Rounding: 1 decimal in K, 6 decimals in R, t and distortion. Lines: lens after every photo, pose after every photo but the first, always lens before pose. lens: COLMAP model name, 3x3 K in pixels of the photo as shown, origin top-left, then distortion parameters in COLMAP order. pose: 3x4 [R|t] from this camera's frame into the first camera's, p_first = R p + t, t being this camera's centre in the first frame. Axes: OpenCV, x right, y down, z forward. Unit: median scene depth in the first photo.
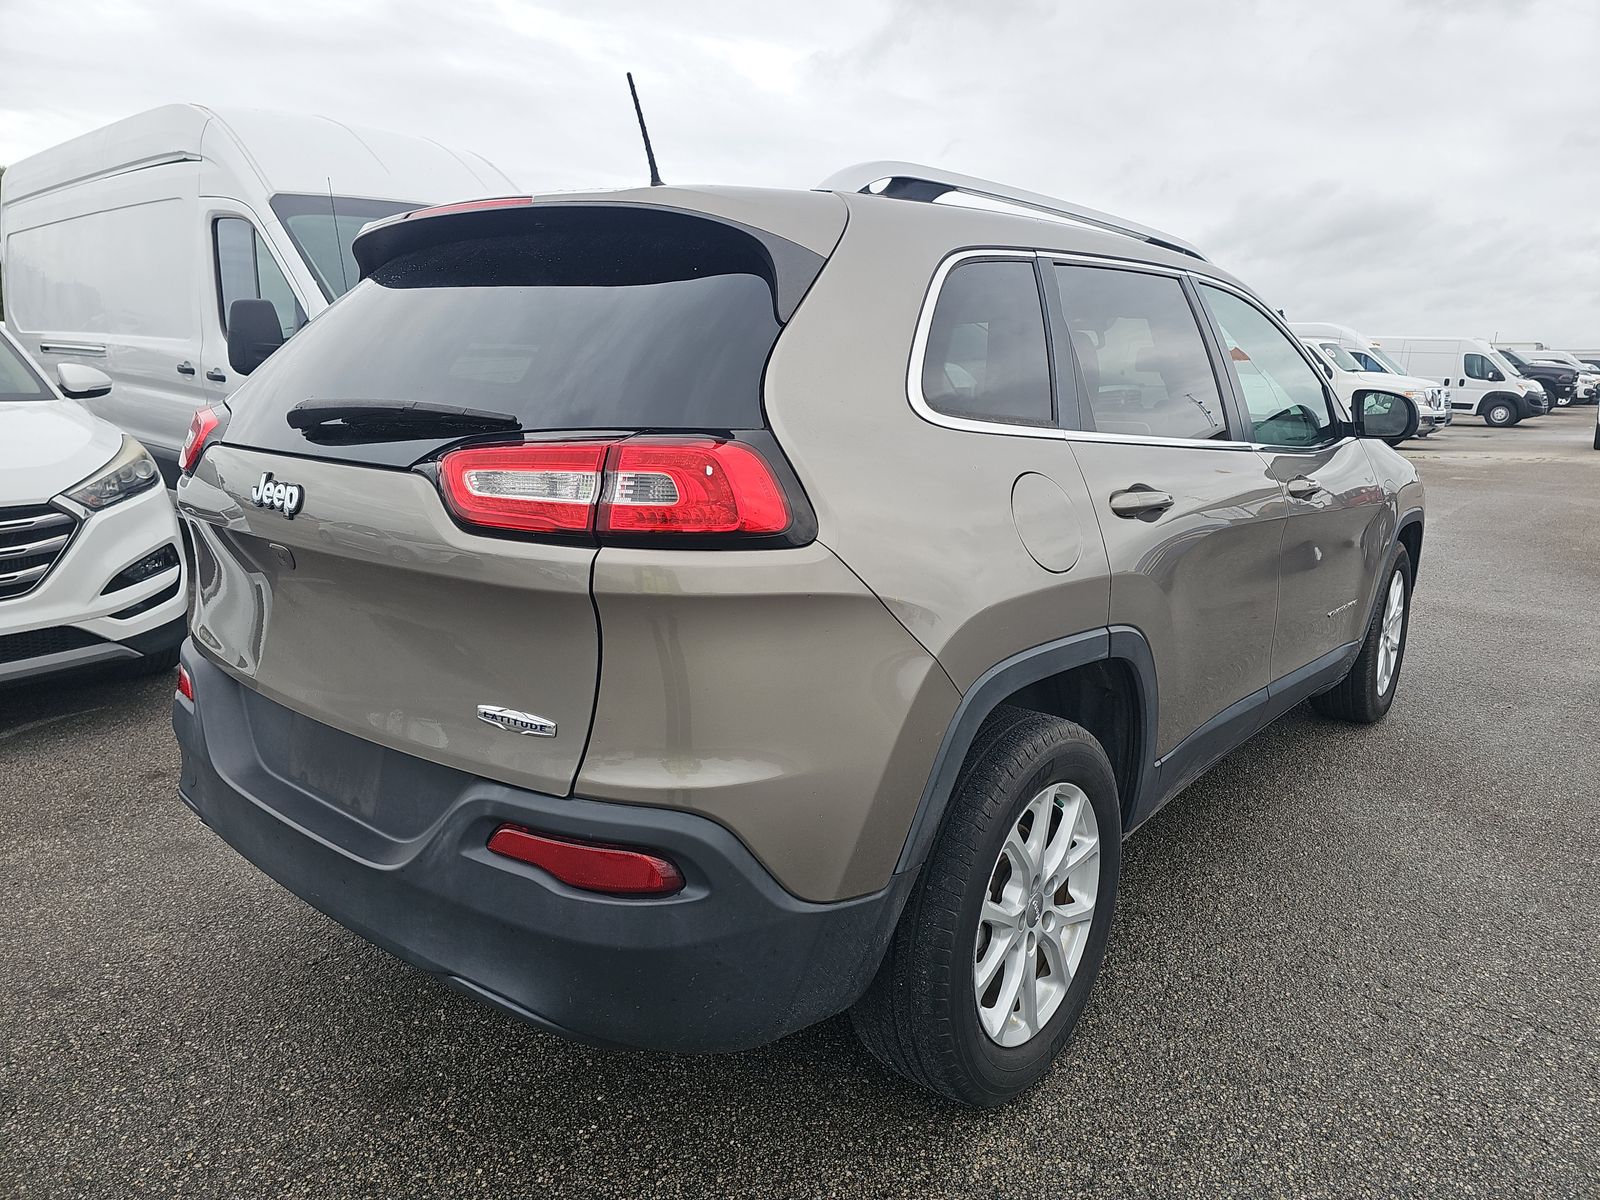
lens RADIAL K [[1083.9, 0, 806.6], [0, 1083.9, 601.6], [0, 0, 1]] dist [0.041821, -0.029079]
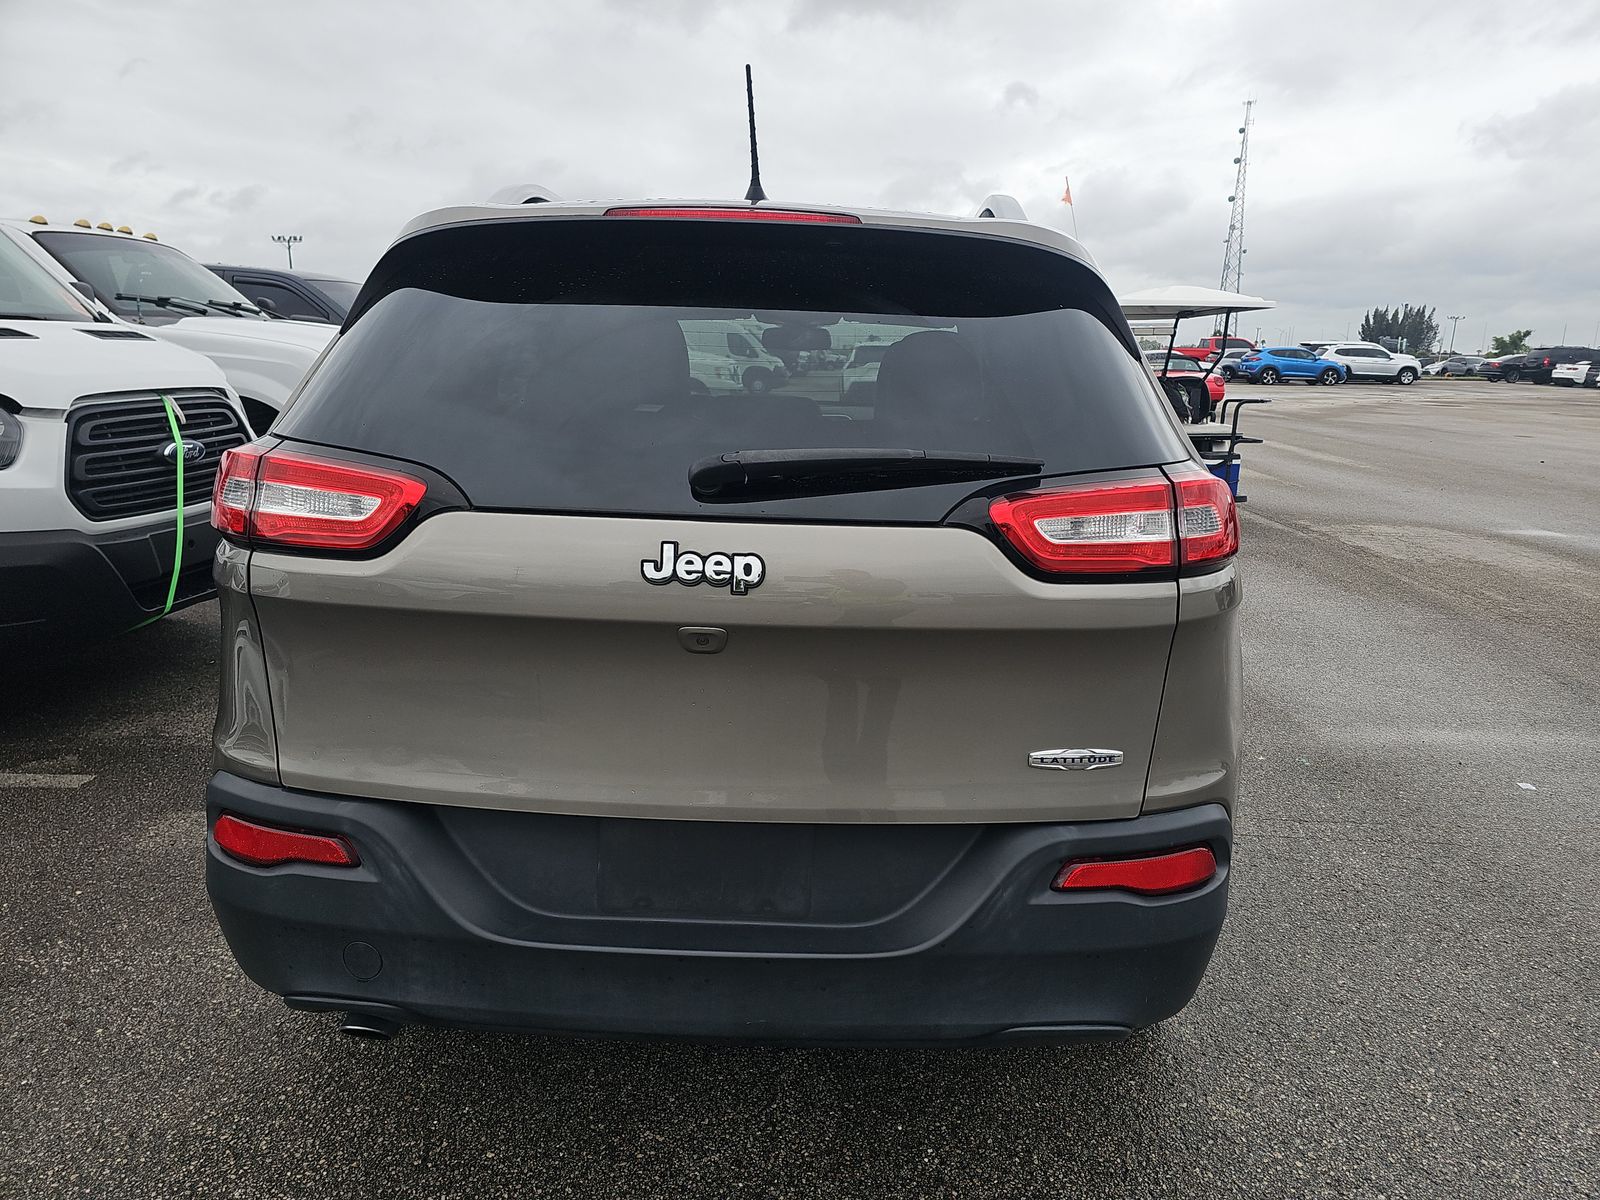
lens RADIAL K [[1083.9, 0, 819.0], [0, 1083.9, 631.2], [0, 0, 1]] dist [0.041821, -0.029079]
pose [[0.778964, -0.154602, 0.607711, -1.036766], [0.122086, 0.987977, 0.094852, -0.132746], [-0.615069, 0.000306, 0.788473, 0.336005]]
